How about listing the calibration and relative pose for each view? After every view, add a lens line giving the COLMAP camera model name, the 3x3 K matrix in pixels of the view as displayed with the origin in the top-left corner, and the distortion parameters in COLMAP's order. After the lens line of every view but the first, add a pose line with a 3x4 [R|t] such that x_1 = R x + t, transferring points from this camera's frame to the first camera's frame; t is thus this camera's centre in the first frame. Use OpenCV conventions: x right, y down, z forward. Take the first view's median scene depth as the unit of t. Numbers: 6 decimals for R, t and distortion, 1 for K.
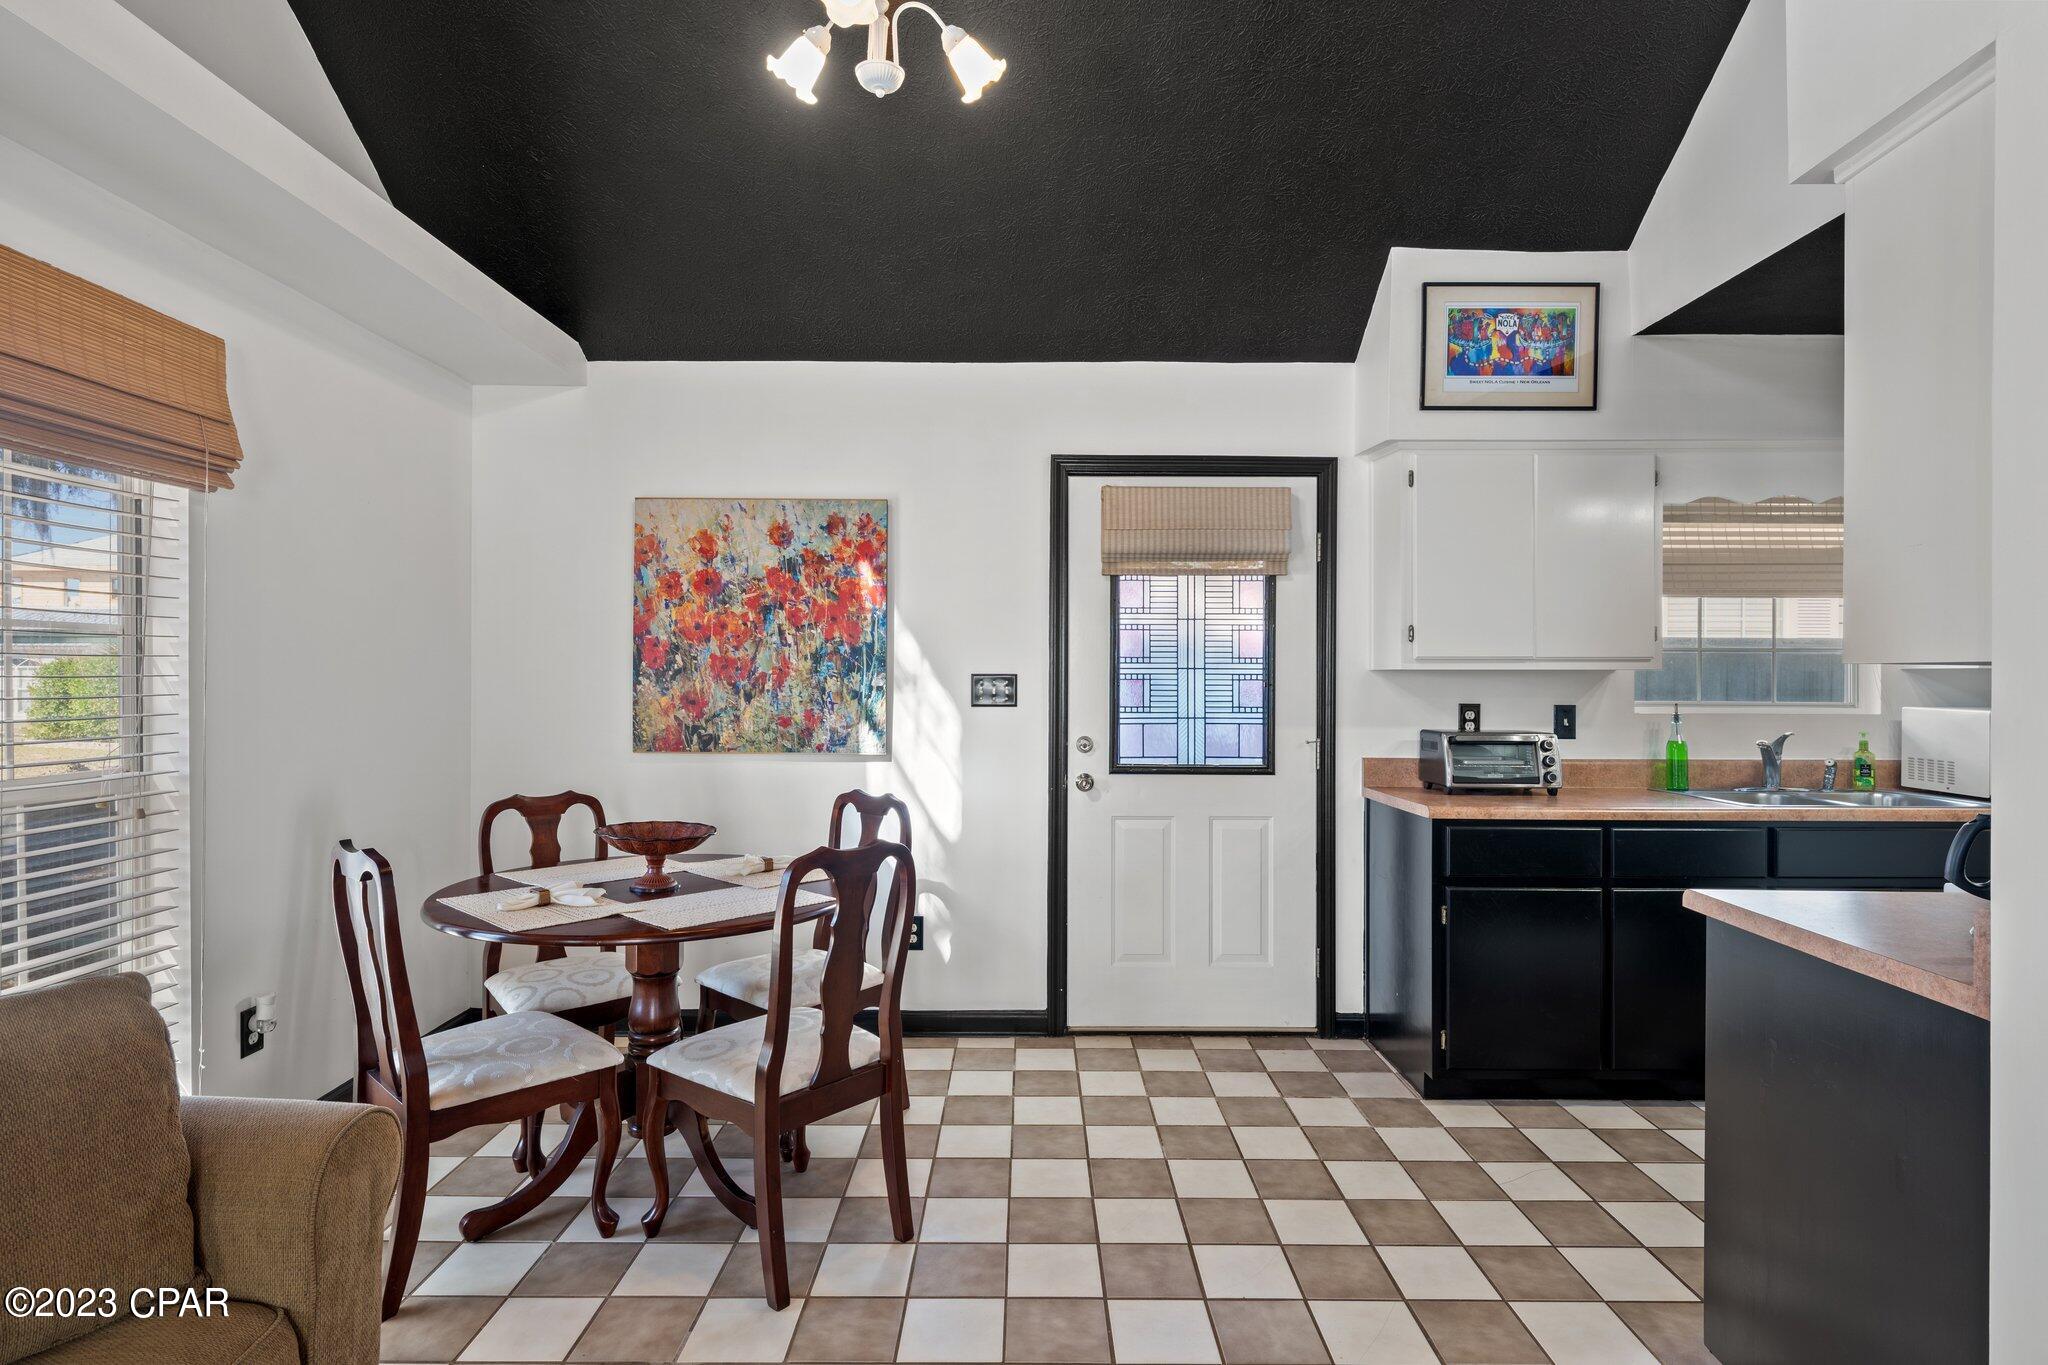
lens RADIAL K [[1034.4, 0, 1025.8], [0, 1034.4, 676.3], [0, 0, 1]] dist [-0.002193, 0.000826]
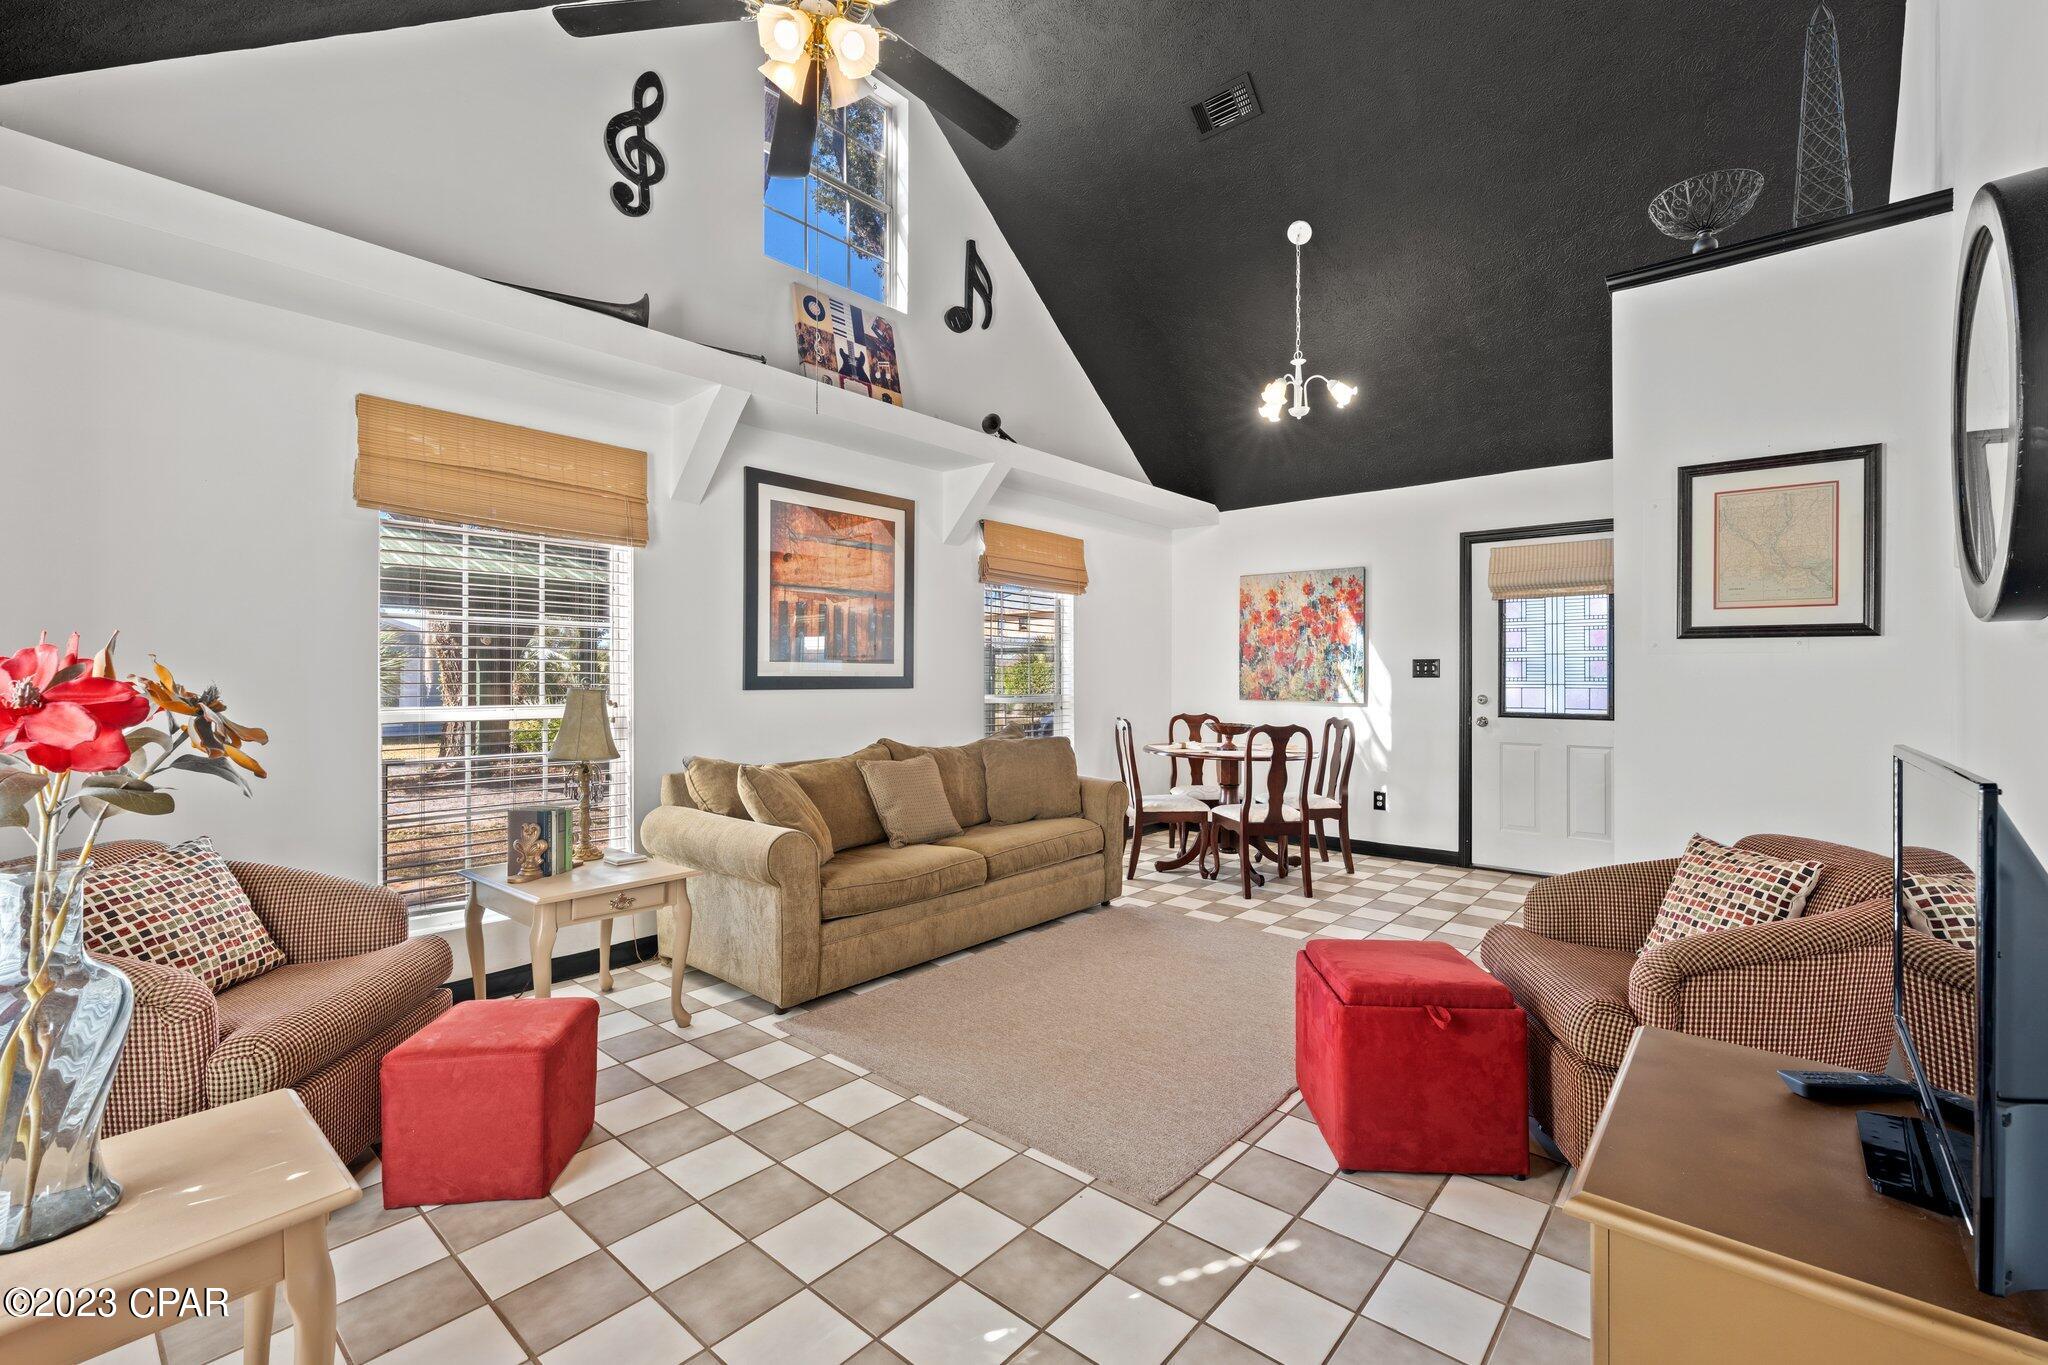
lens RADIAL K [[867.4, 0, 1034.2], [0, 867.4, 673.5], [0, 0, 1]] dist [0.000721, -0.001944]
pose [[0.764777, -0.004470, -0.644280, 0.421261], [0.000500, 0.999980, -0.006345, 0.031880], [0.644295, 0.004531, 0.764764, -0.584708]]
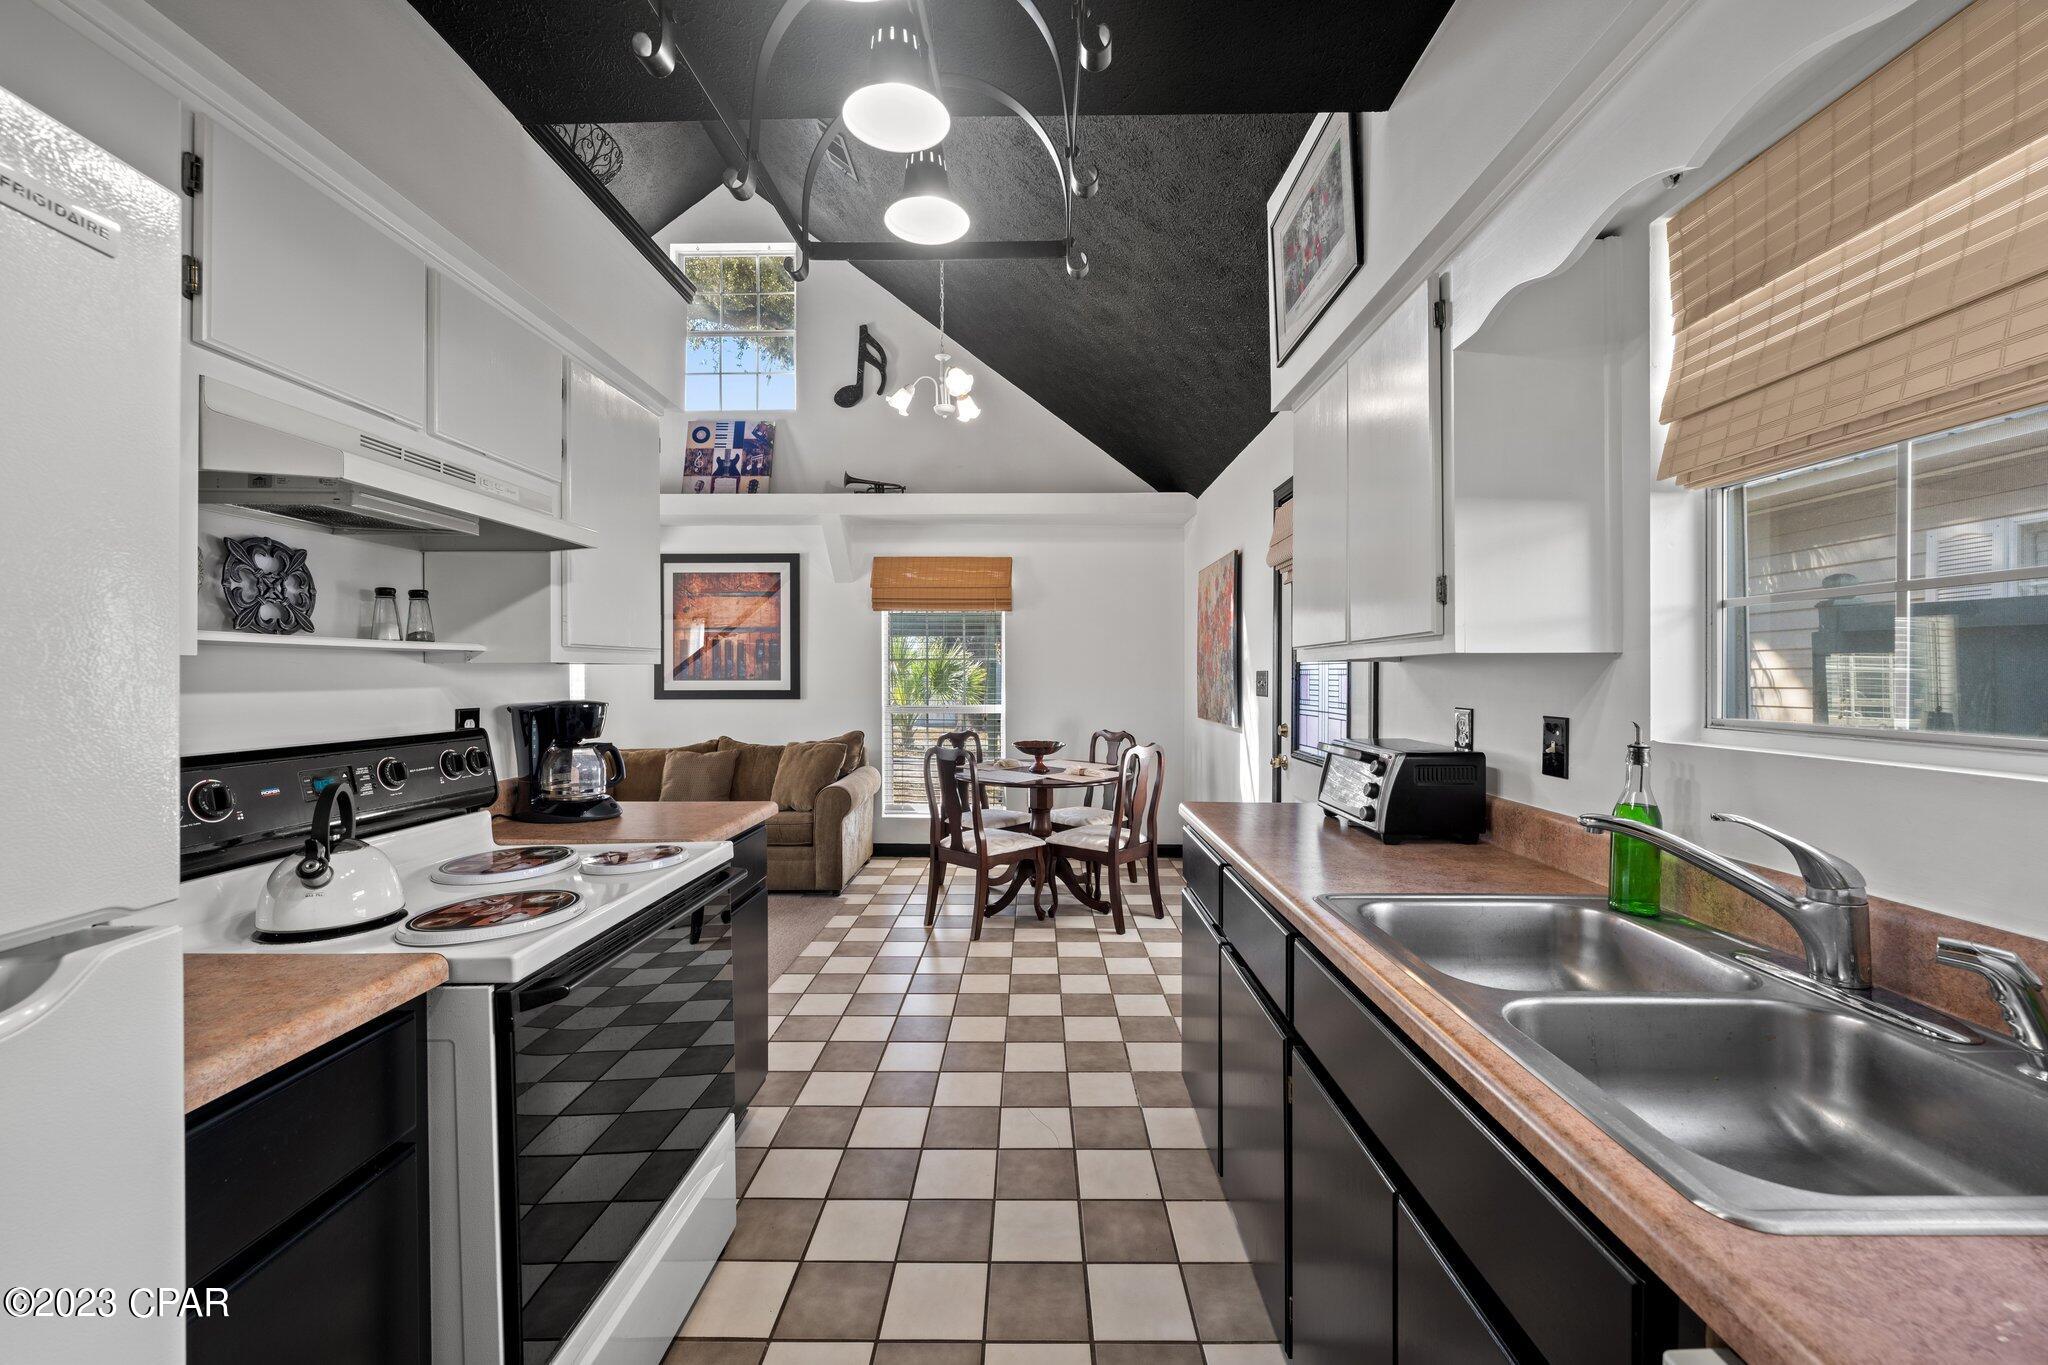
lens RADIAL K [[796.2, 0, 1029.1], [0, 796.2, 677.7], [0, 0, 1]] dist [0.002129, -0.000718]
pose [[-0.007956, 0.000036, -0.999968, 0.967891], [0.000494, 1.000000, 0.000032, 0.005195], [0.999968, -0.000494, -0.007956, 0.720021]]
